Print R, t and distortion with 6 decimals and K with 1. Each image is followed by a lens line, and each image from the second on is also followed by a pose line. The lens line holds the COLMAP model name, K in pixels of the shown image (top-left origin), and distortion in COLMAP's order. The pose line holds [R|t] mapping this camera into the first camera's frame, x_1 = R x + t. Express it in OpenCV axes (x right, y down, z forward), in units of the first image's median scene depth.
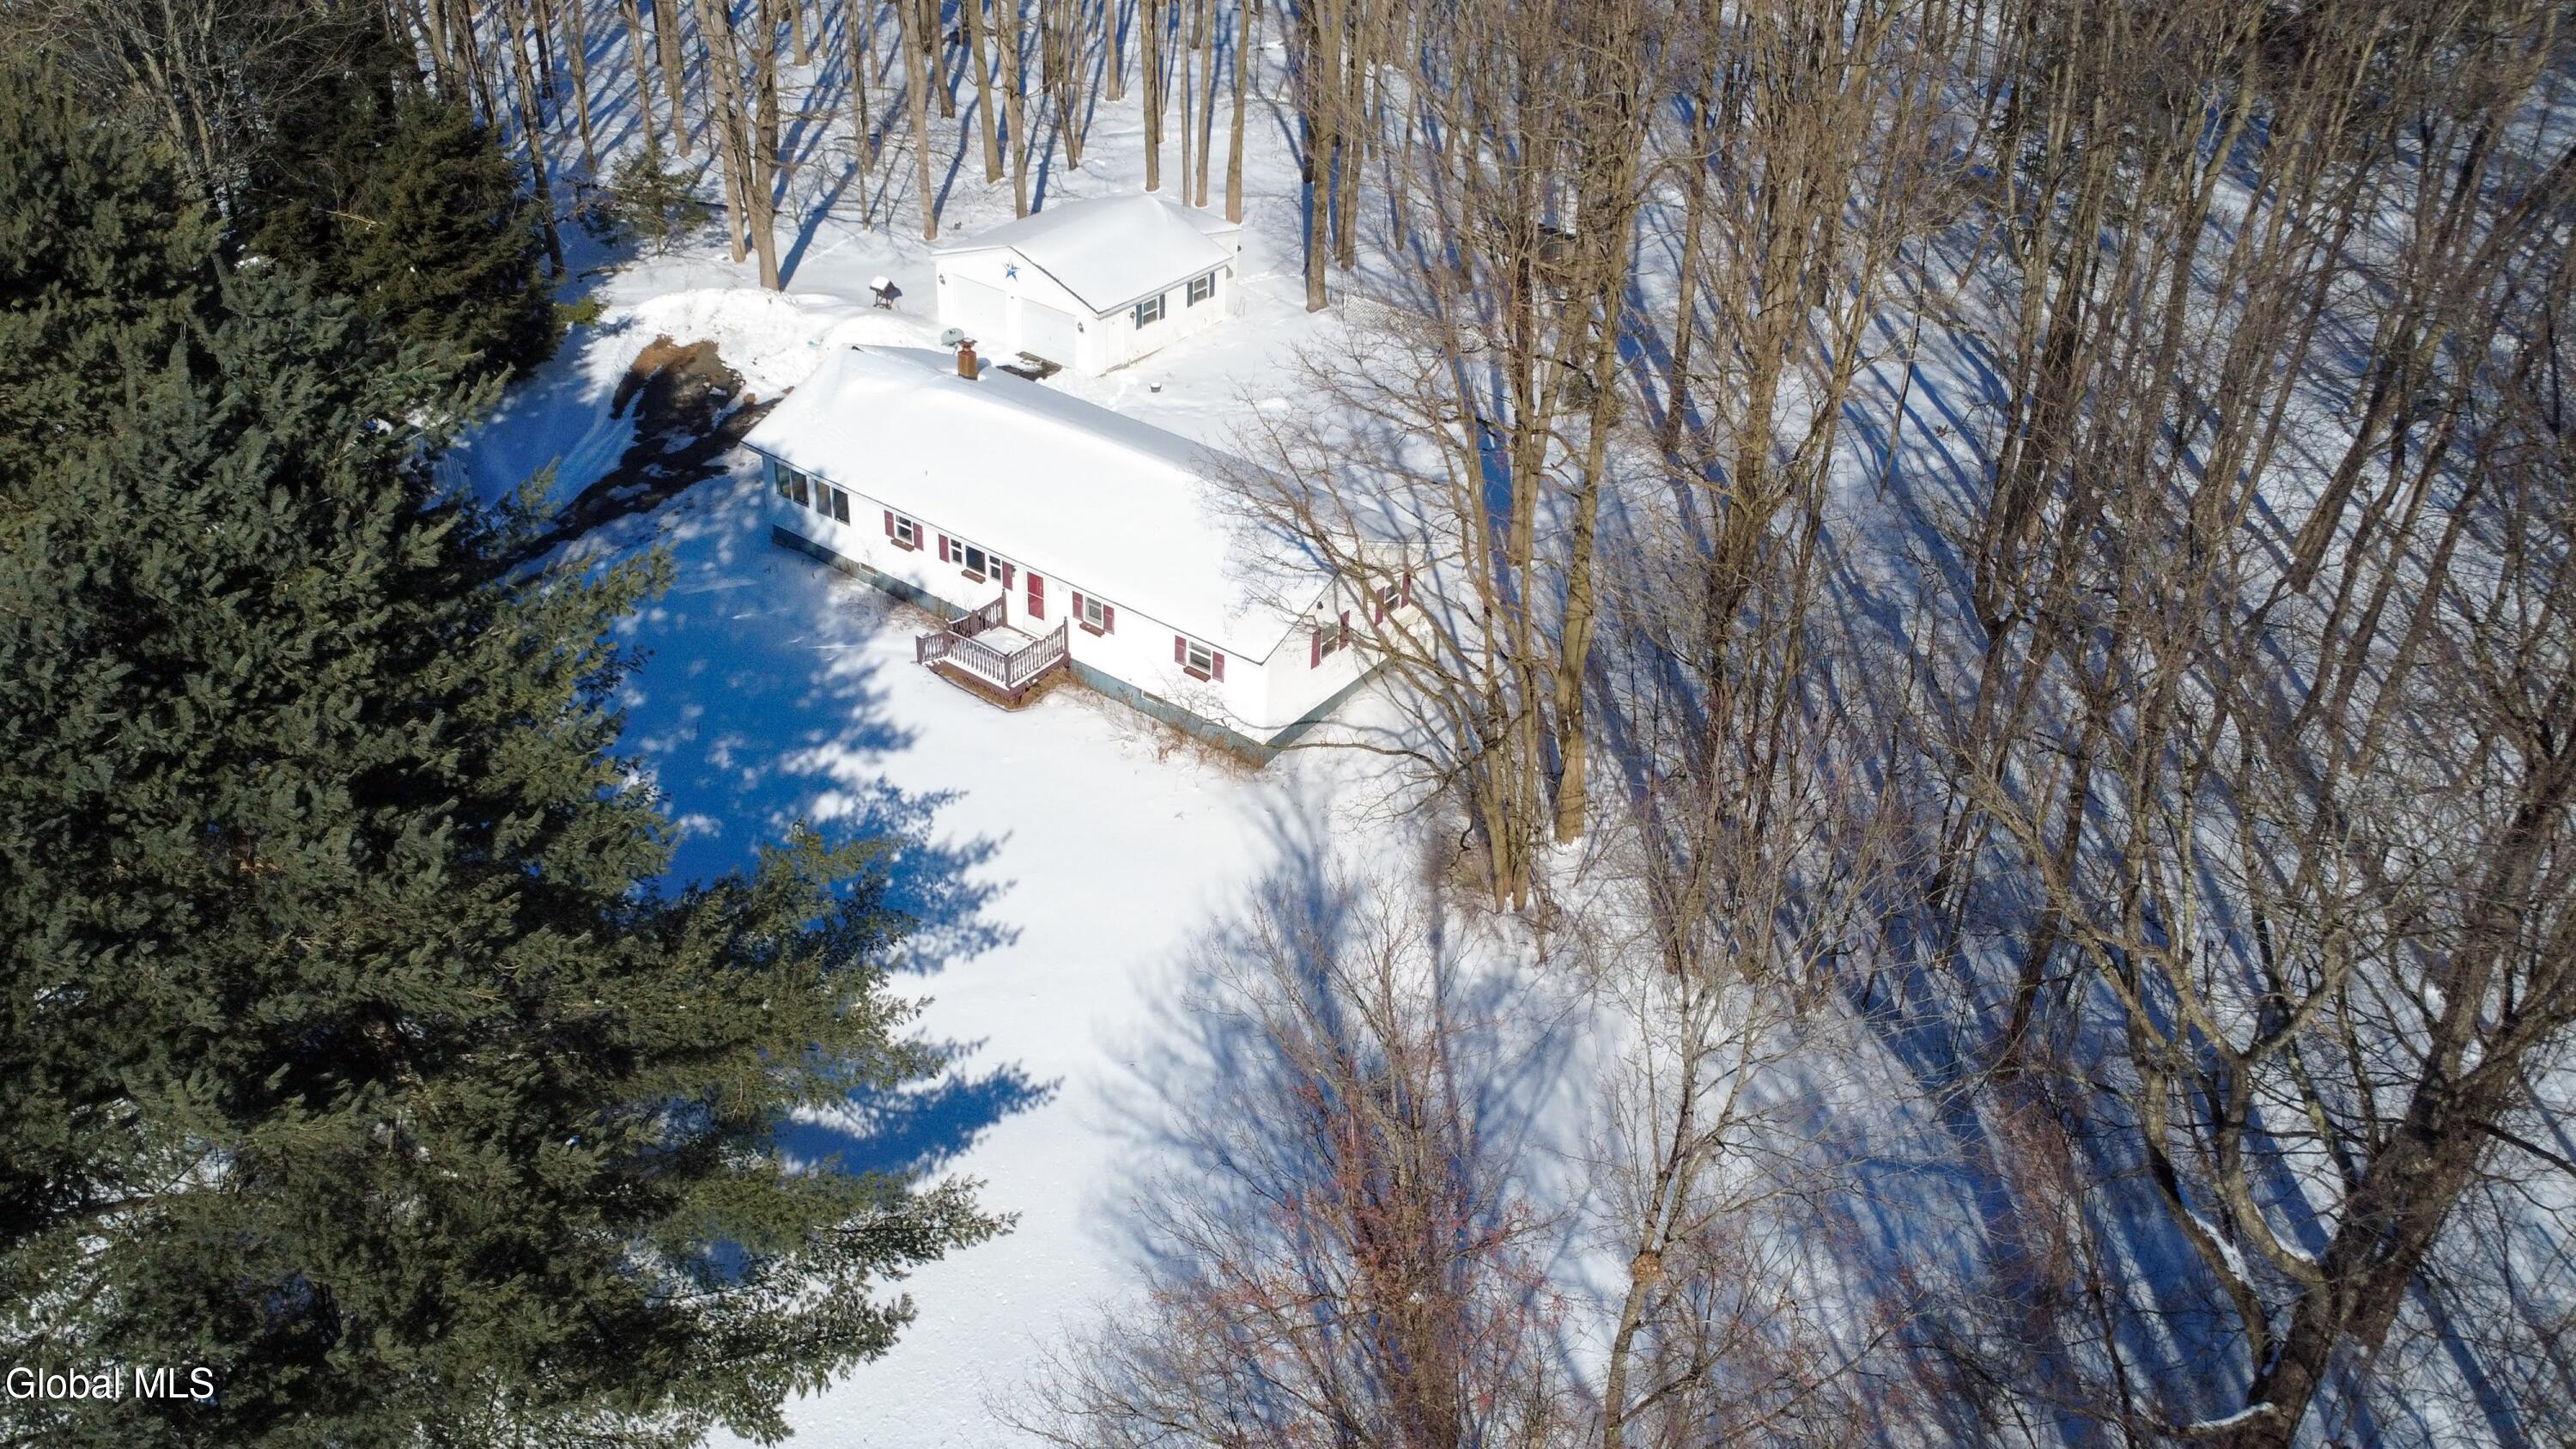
lens RADIAL K [[2003.4, 0, 1279.7], [0, 2003.4, 712.3], [0, 0, 1]] dist [0.074585, -0.000999]
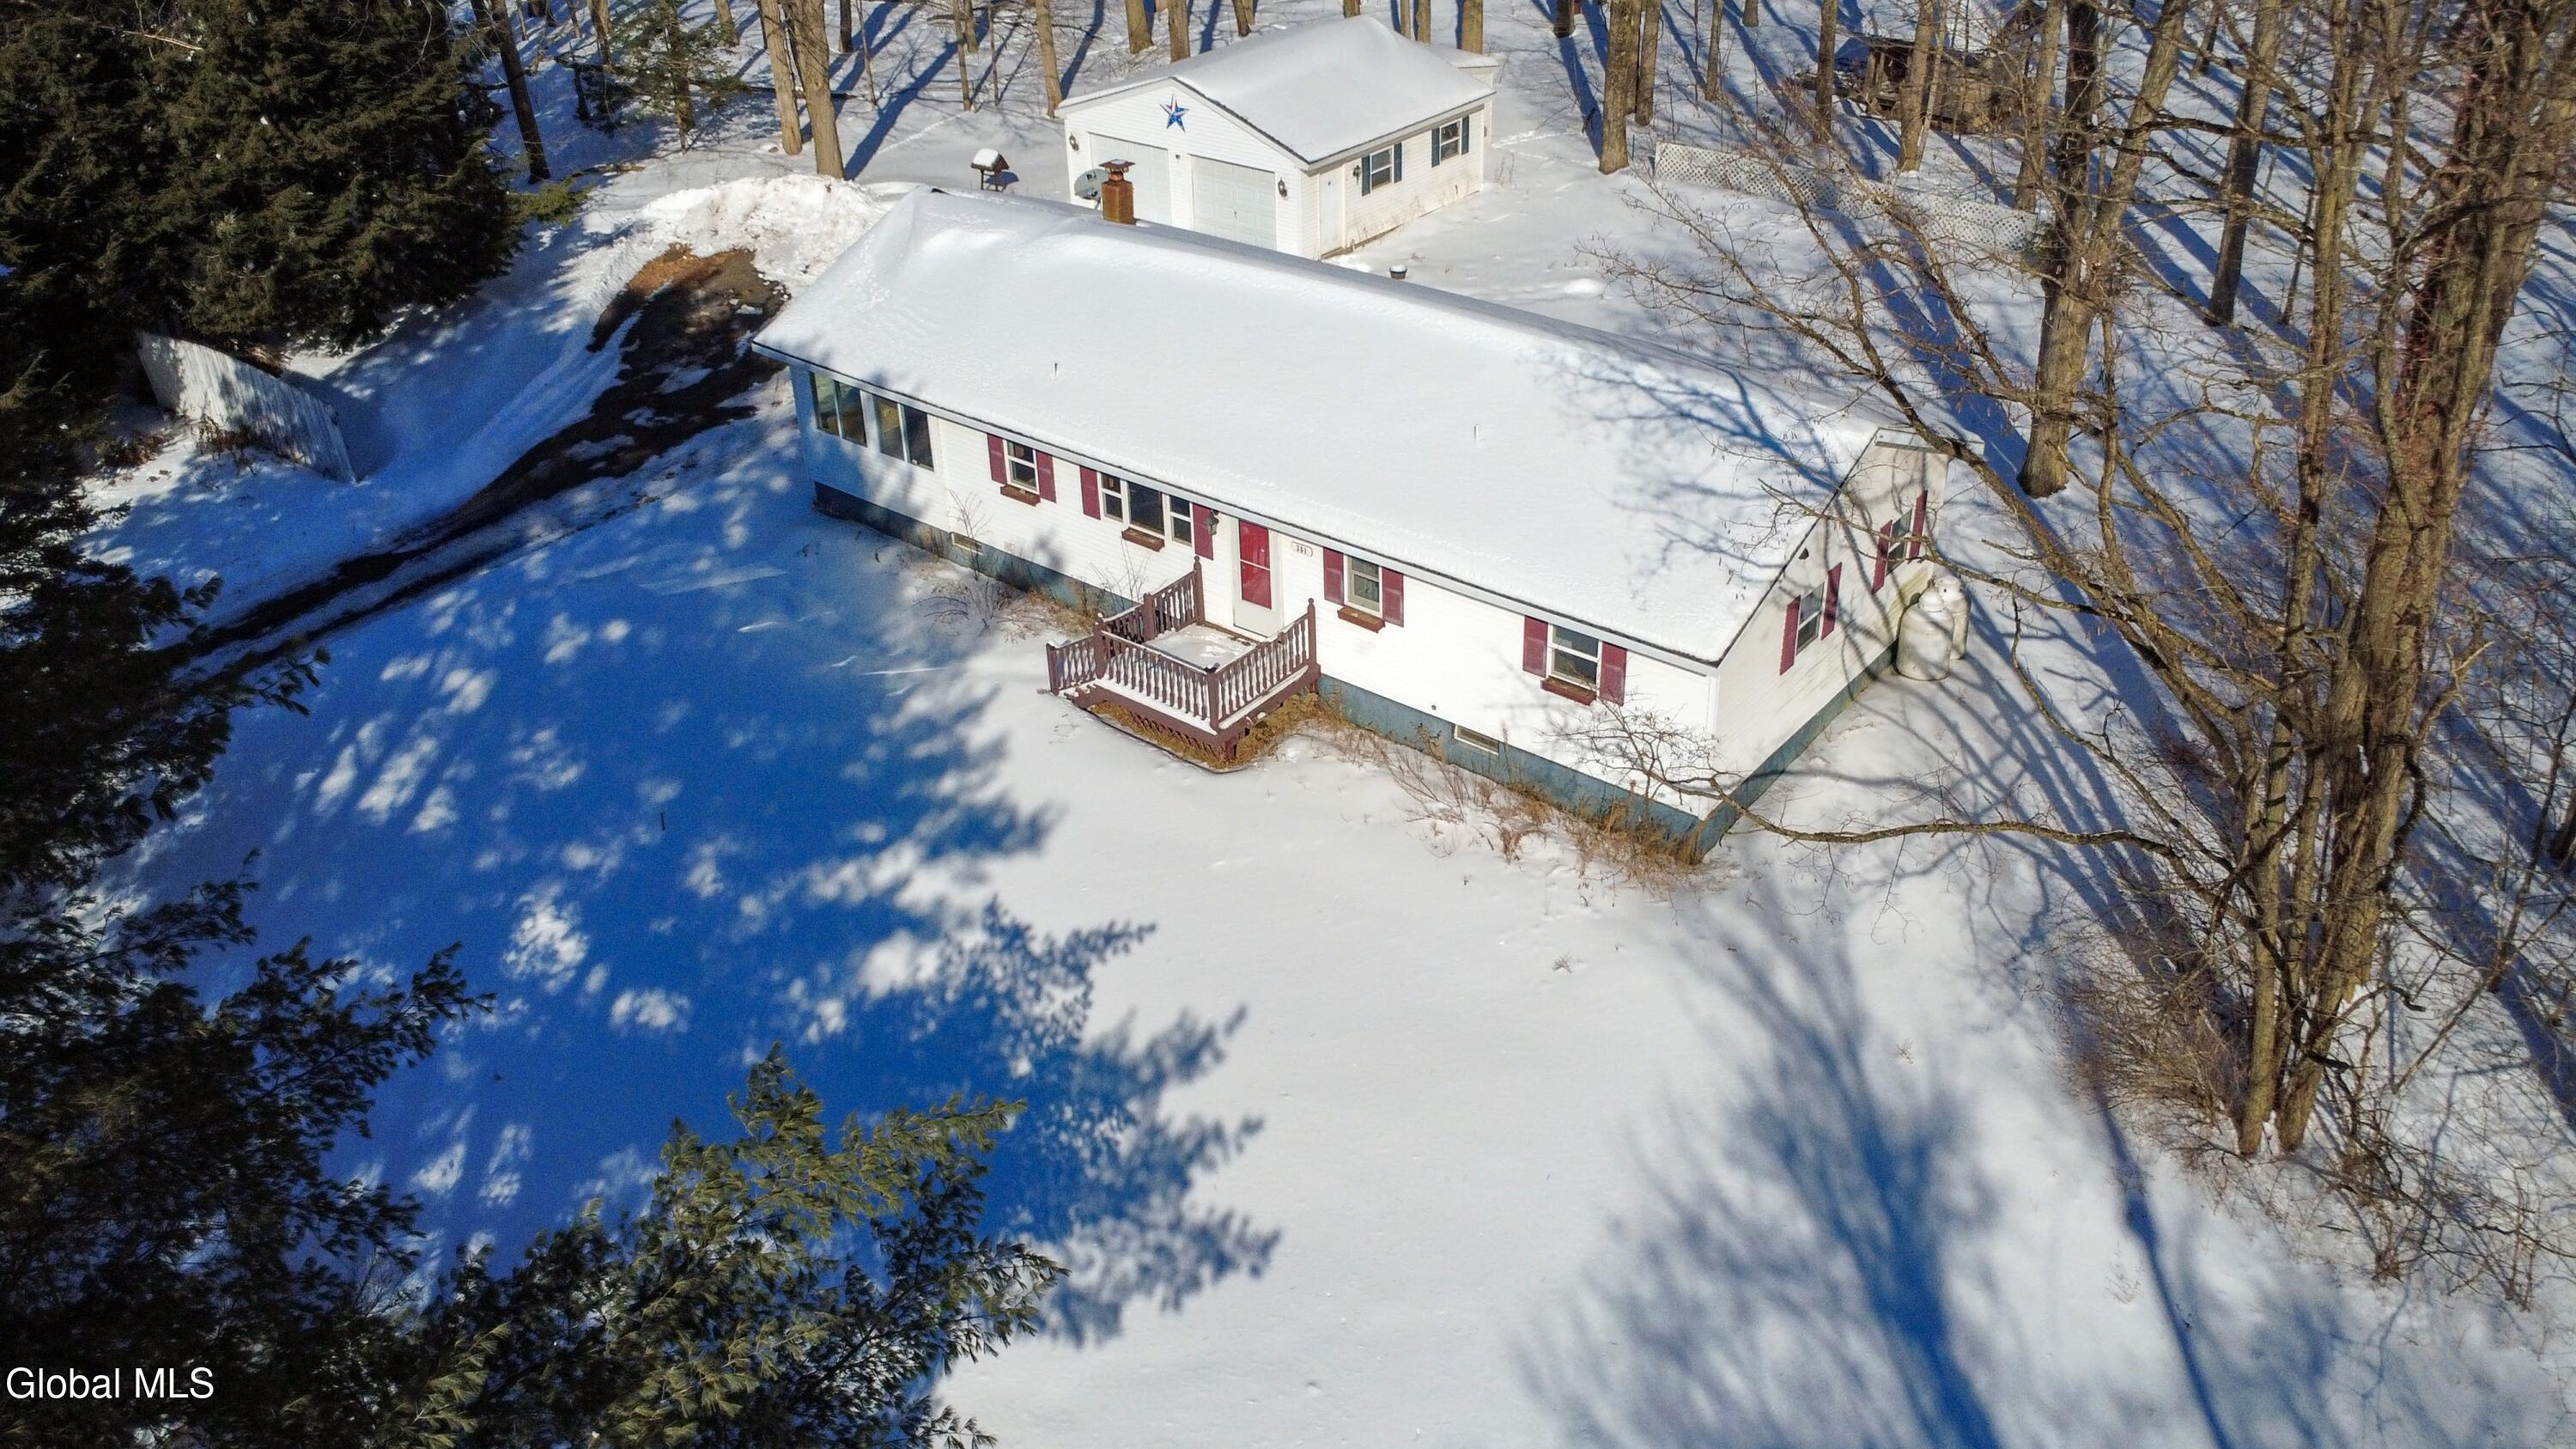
lens RADIAL K [[2003.4, 0, 1279.7], [0, 2003.4, 712.3], [0, 0, 1]] dist [0.074585, -0.000999]
pose [[0.996745, -0.037195, -0.071530, -0.075015], [0.035439, 0.999042, -0.025661, -0.002281], [0.072416, 0.023042, 0.997108, 0.435262]]
